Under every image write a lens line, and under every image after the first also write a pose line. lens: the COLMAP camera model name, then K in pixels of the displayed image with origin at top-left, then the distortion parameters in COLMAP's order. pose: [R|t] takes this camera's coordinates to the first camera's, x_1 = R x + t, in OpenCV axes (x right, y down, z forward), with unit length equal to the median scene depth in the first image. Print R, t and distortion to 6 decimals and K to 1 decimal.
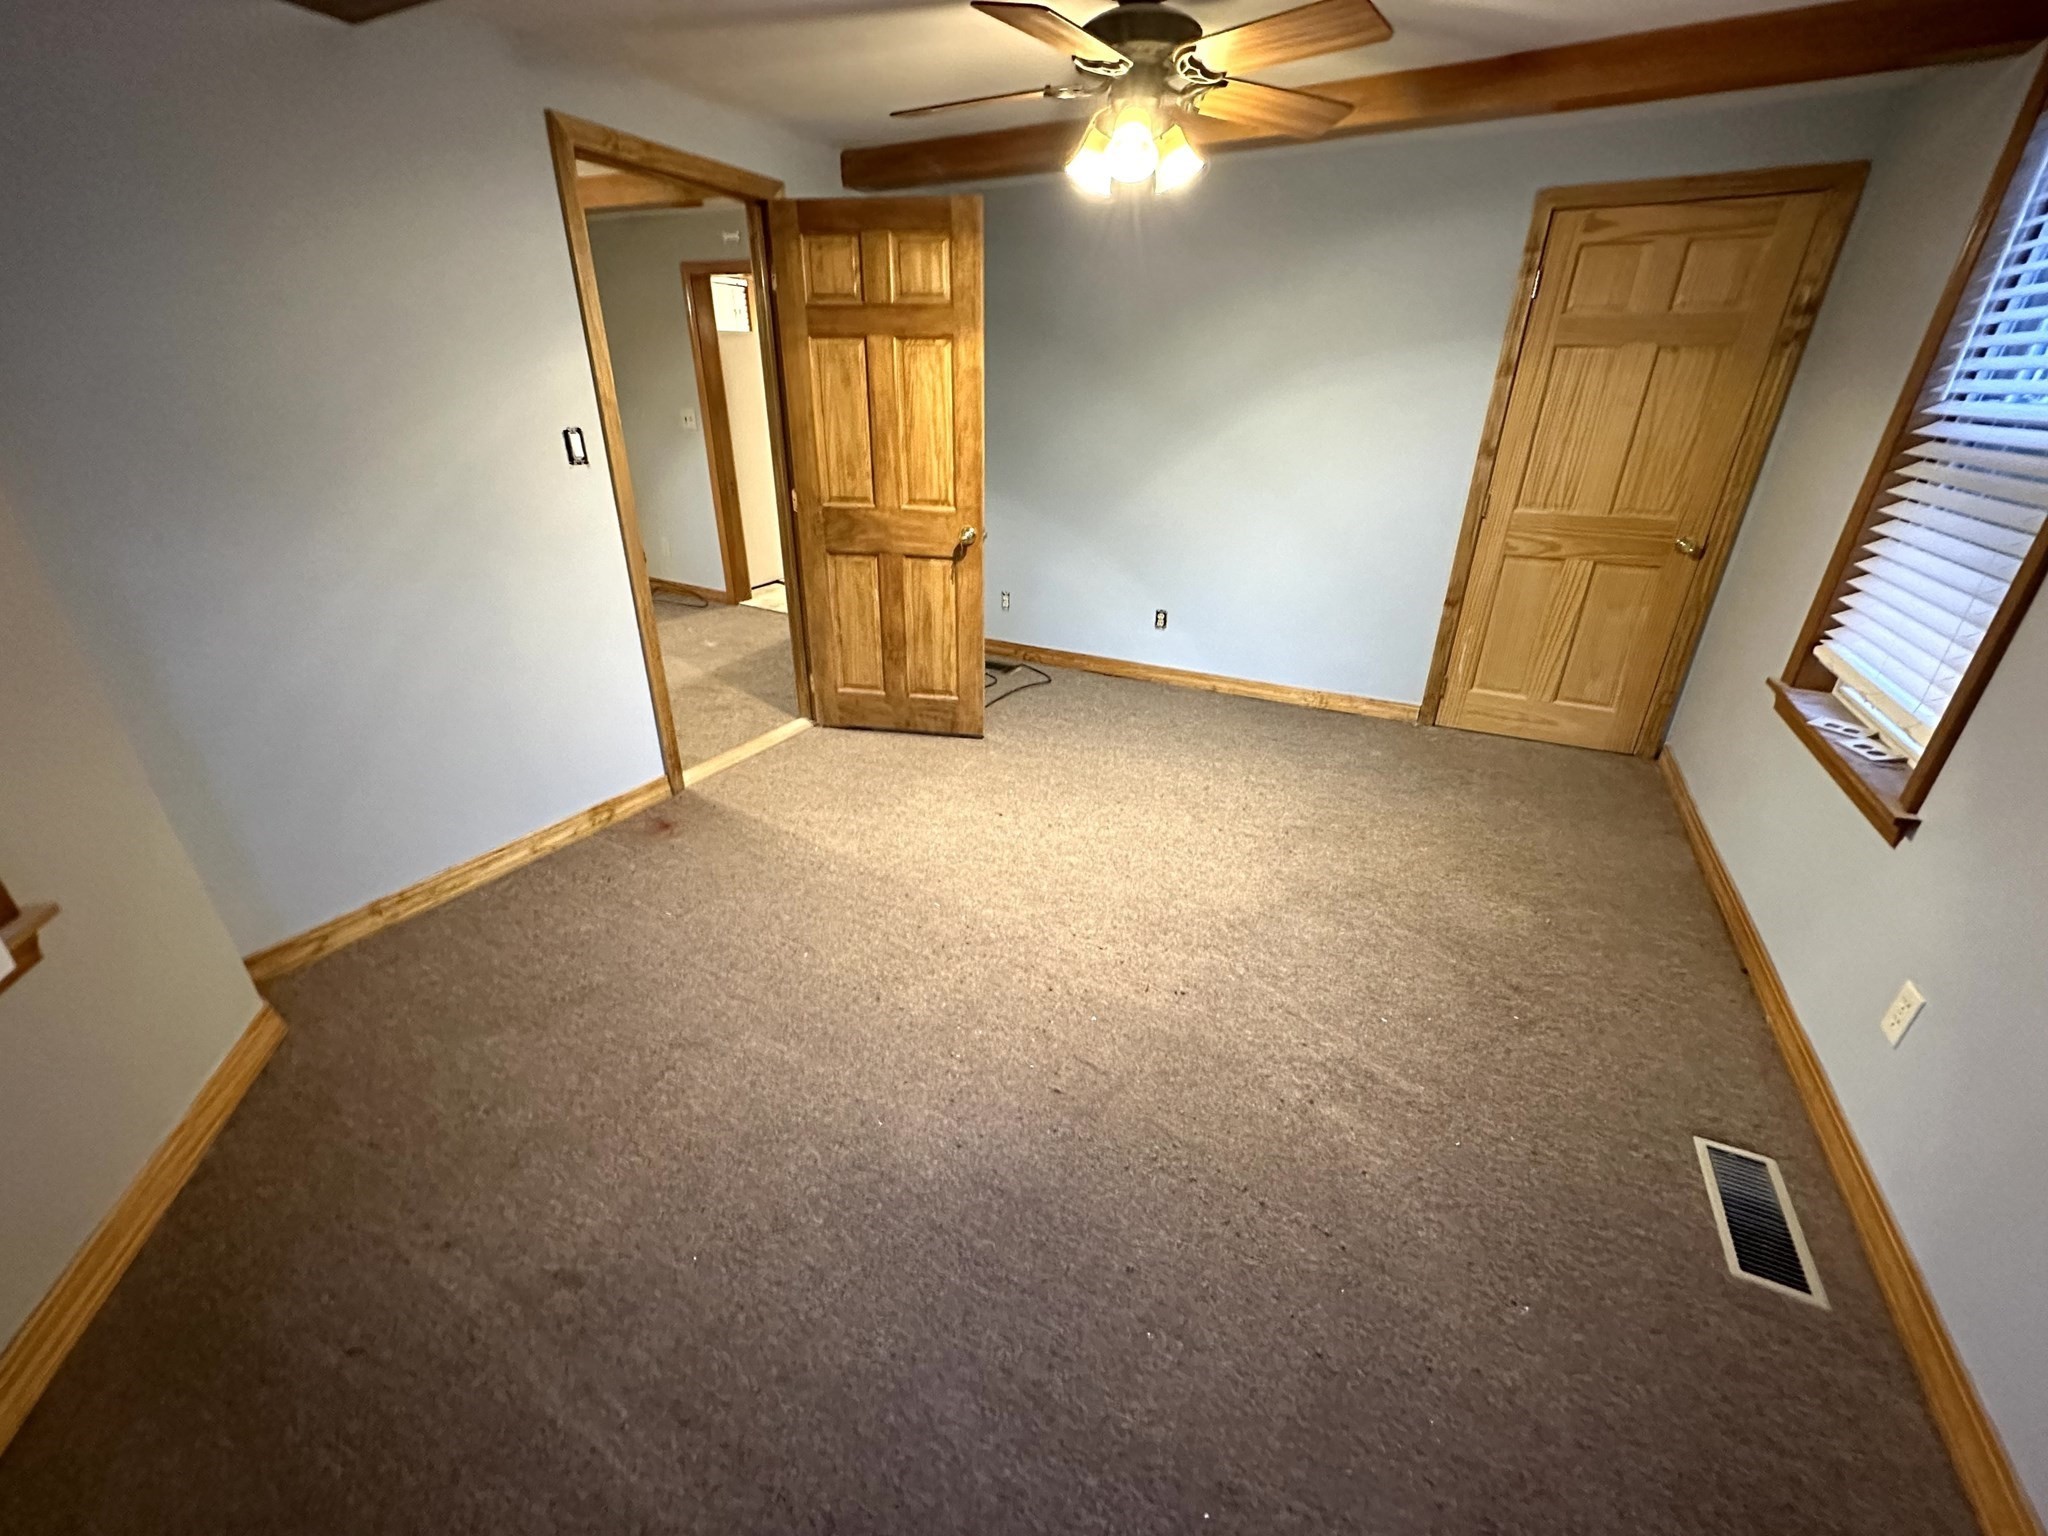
lens RADIAL K [[821.2, 0, 1024.0], [0, 821.2, 768.0], [0, 0, 1]] dist [0.000104, 0.000106]
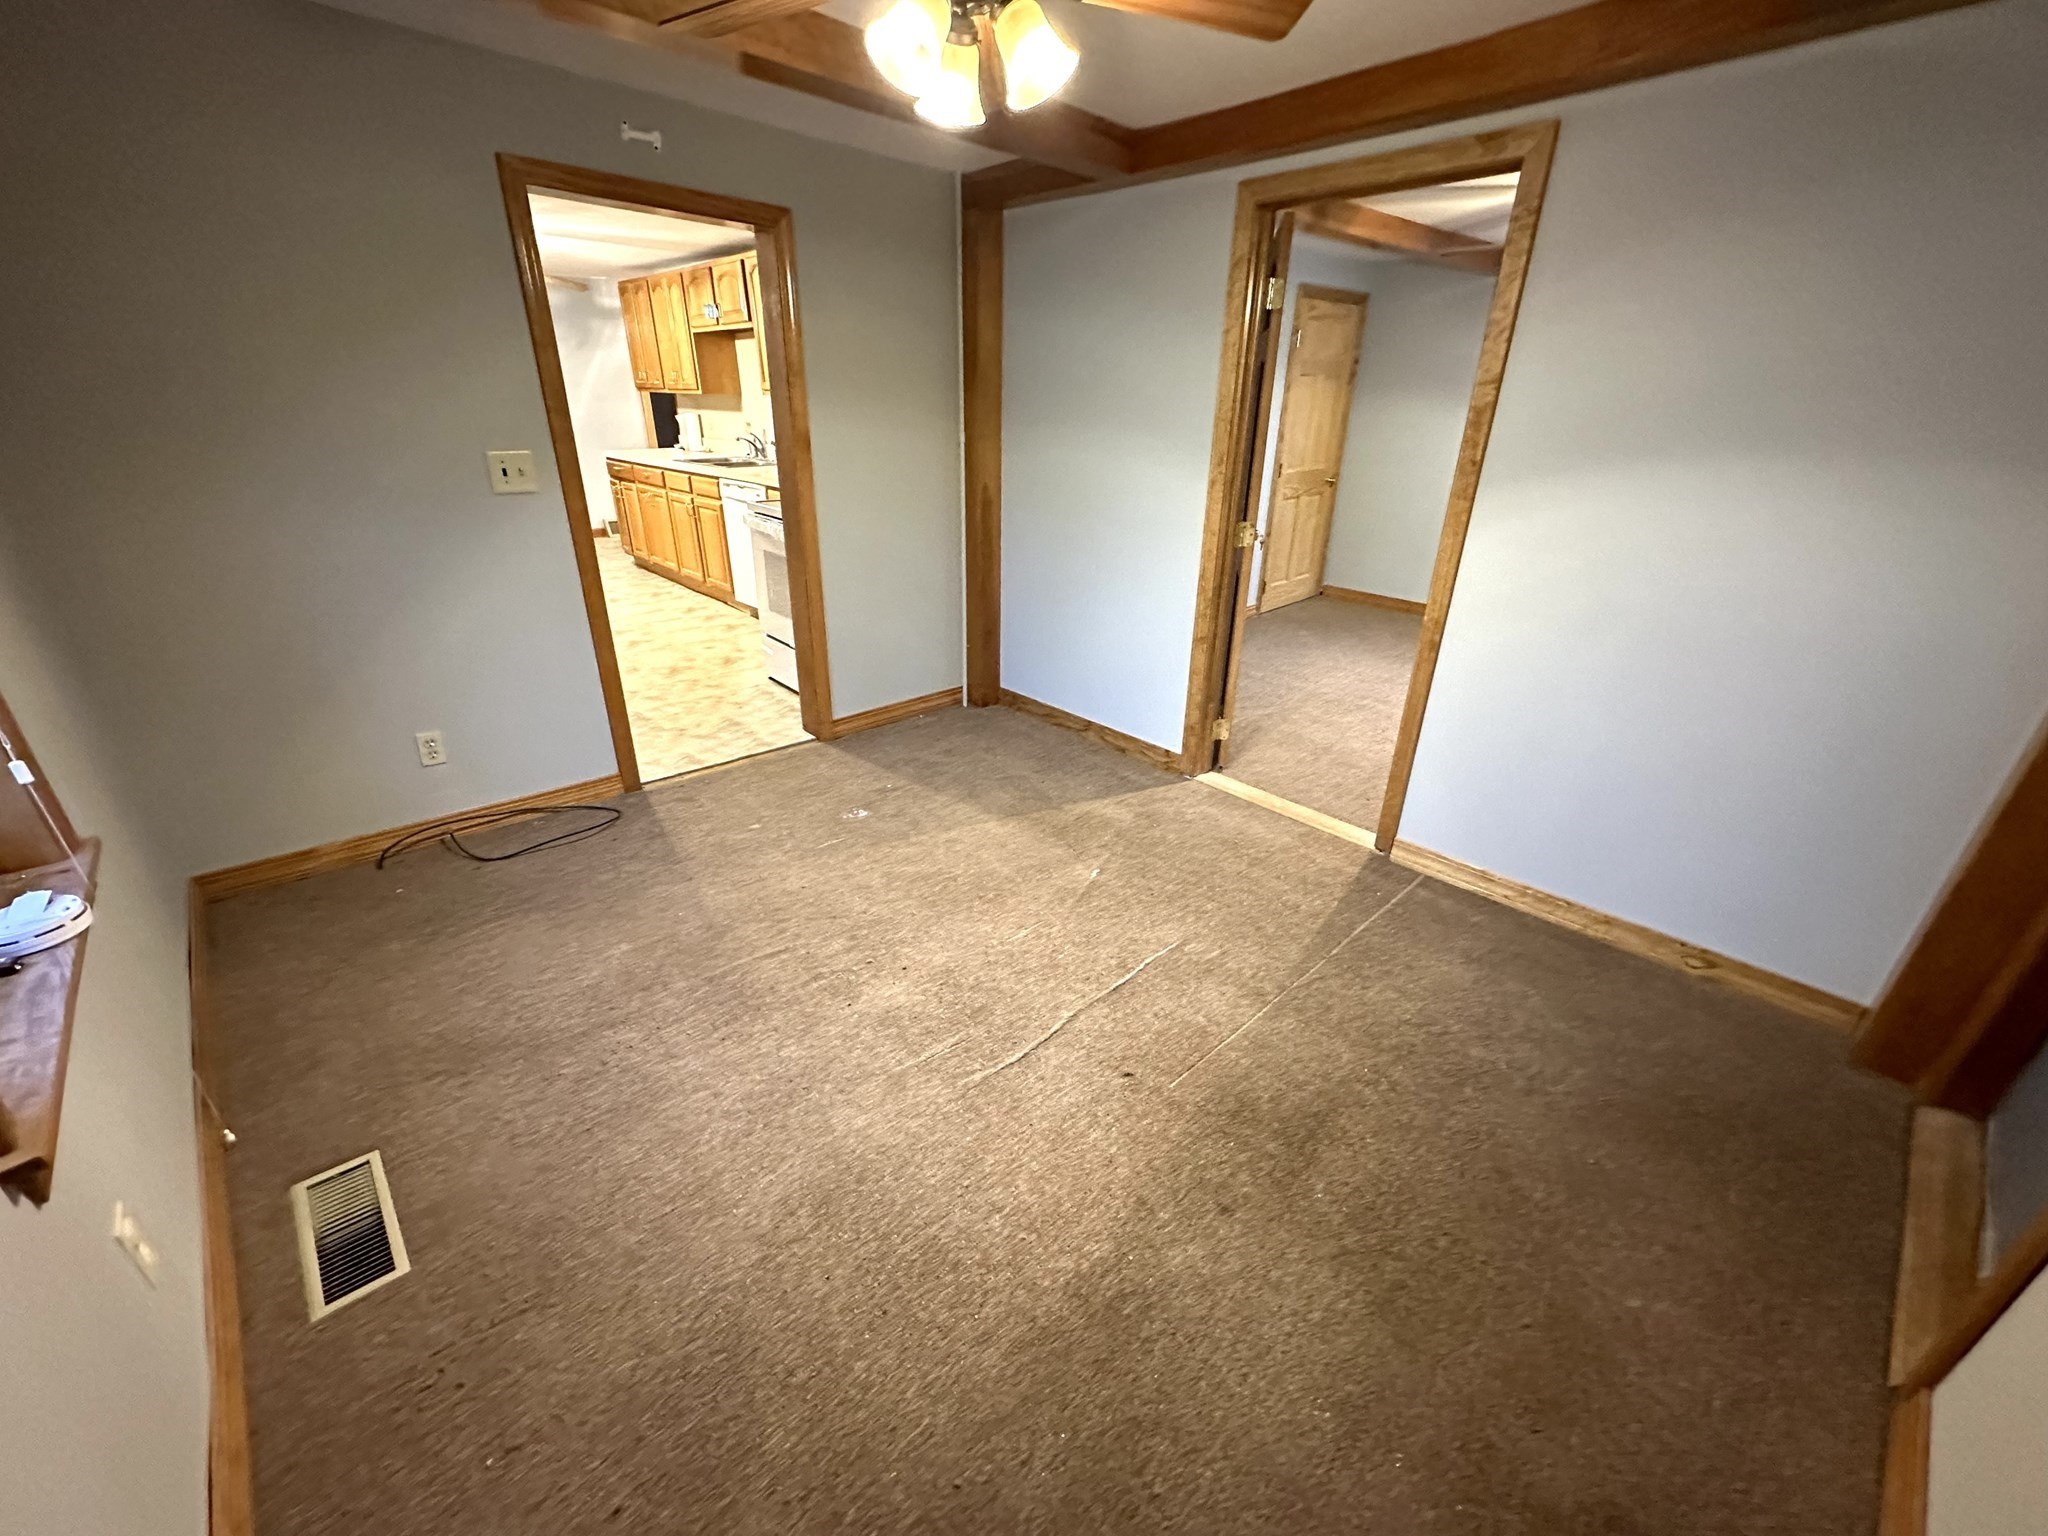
lens RADIAL K [[821.2, 0, 1024.0], [0, 821.2, 768.0], [0, 0, 1]] dist [0.000104, 0.000106]
pose [[0.325120, -0.405785, 0.854187, -1.164863], [0.383876, 0.882122, 0.272946, -0.412714], [-0.864255, 0.239162, 0.442567, 0.807207]]
